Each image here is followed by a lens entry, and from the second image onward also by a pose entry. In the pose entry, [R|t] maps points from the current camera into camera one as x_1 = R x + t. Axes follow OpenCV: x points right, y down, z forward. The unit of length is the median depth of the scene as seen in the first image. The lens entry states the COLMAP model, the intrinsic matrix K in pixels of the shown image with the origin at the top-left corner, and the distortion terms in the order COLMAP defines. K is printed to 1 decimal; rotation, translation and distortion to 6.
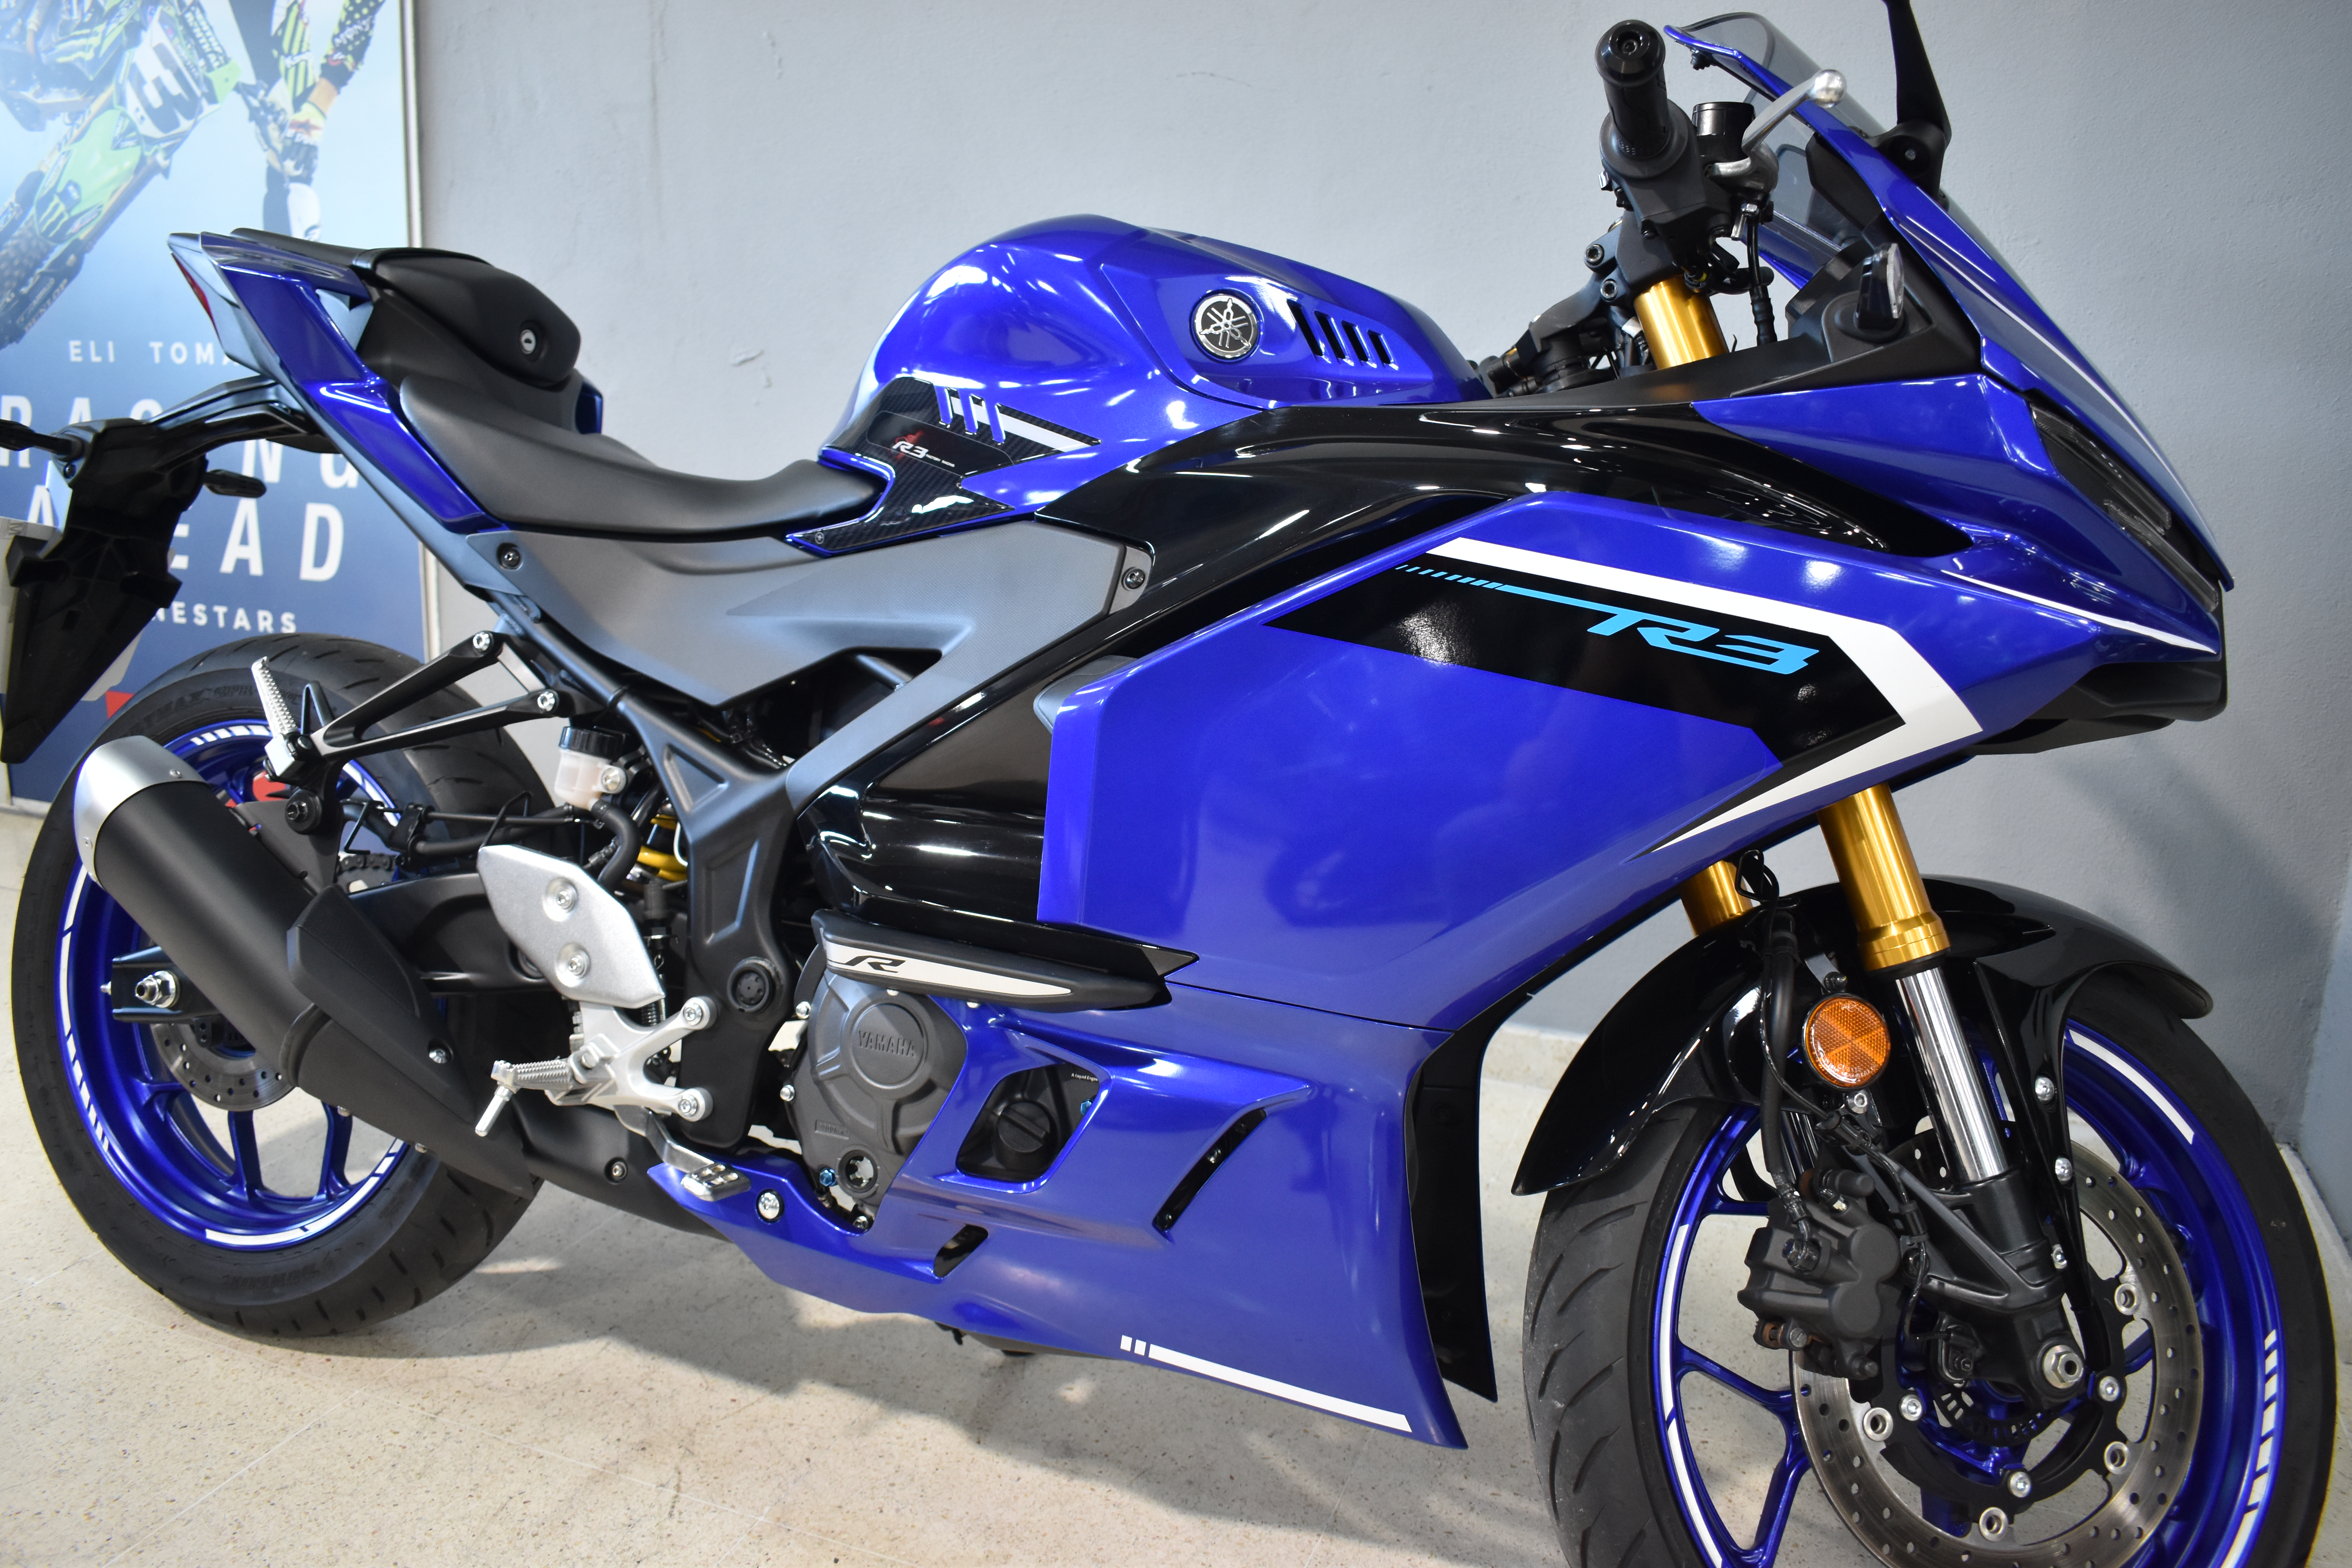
lens RADIAL K [[1769.5, 0, 1128.9], [0, 1769.5, 786.3], [0, 0, 1]] dist [-0.091197, 0.000308]
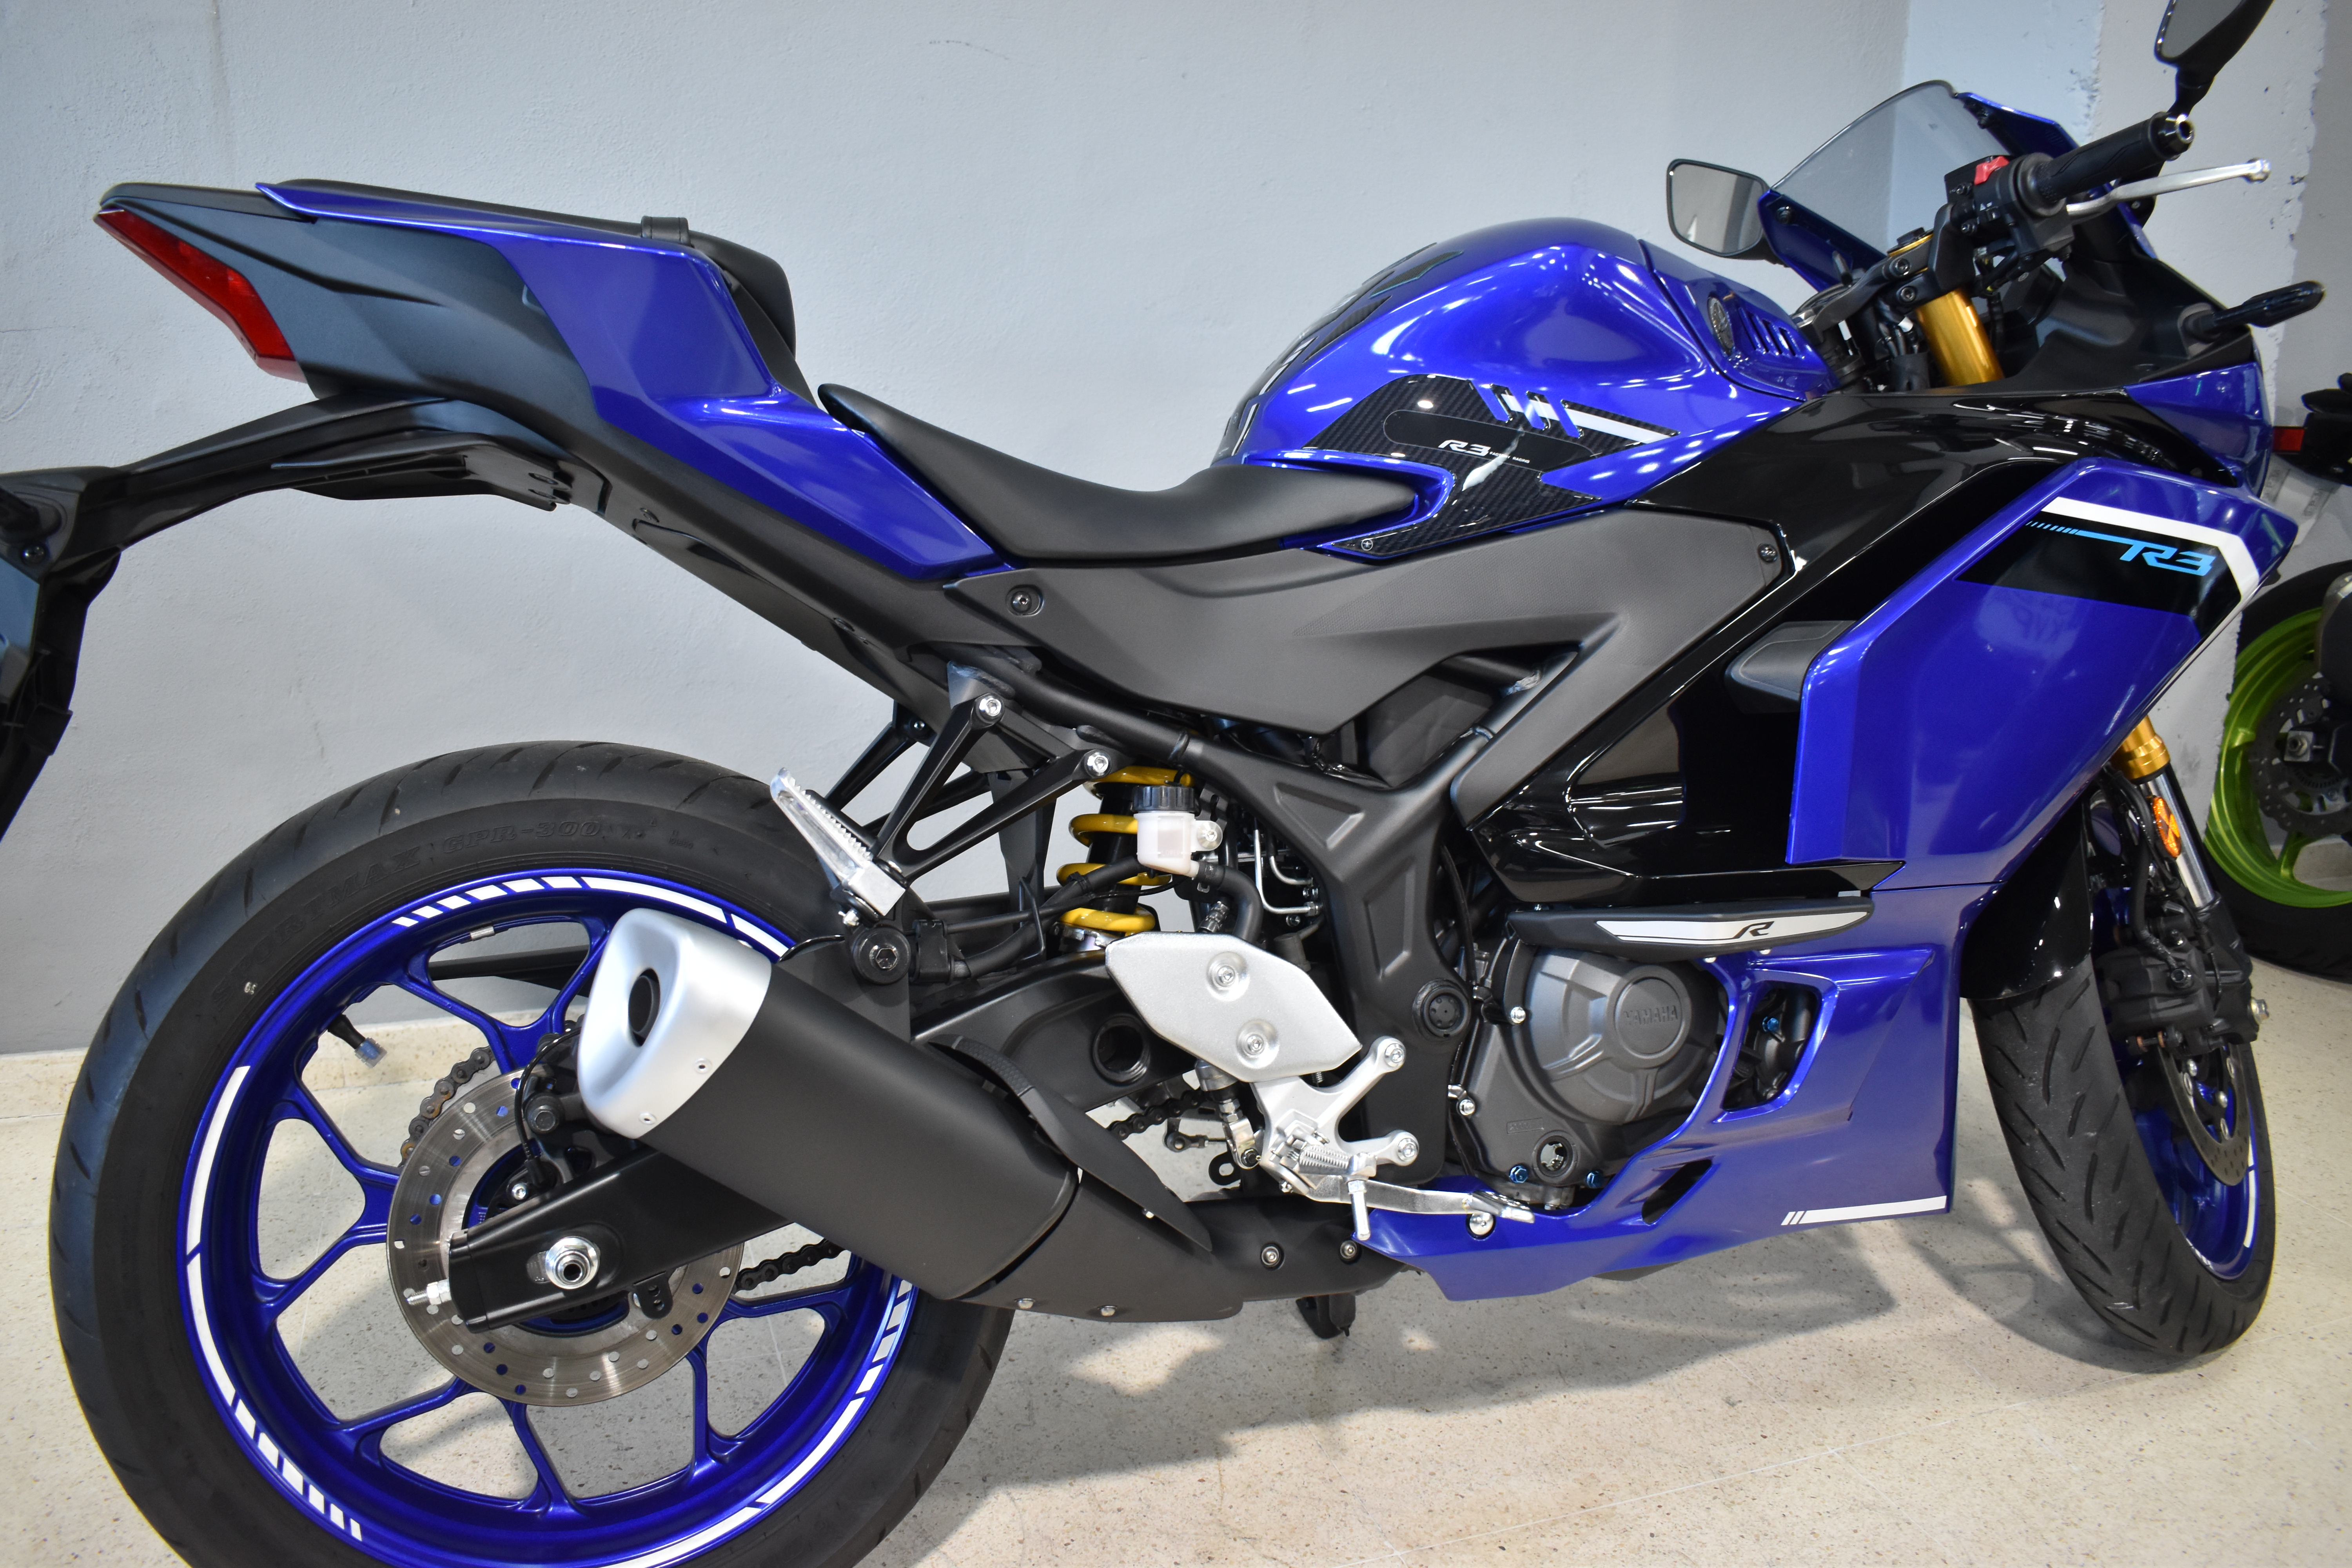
lens RADIAL K [[1769.5, 0, 1128.9], [0, 1769.5, 786.3], [0, 0, 1]] dist [-0.091197, 0.000308]
pose [[0.779785, -0.175065, 0.601073, -0.962683], [0.159636, 0.983971, 0.079486, -0.118619], [-0.605353, 0.033971, 0.795232, 0.345819]]
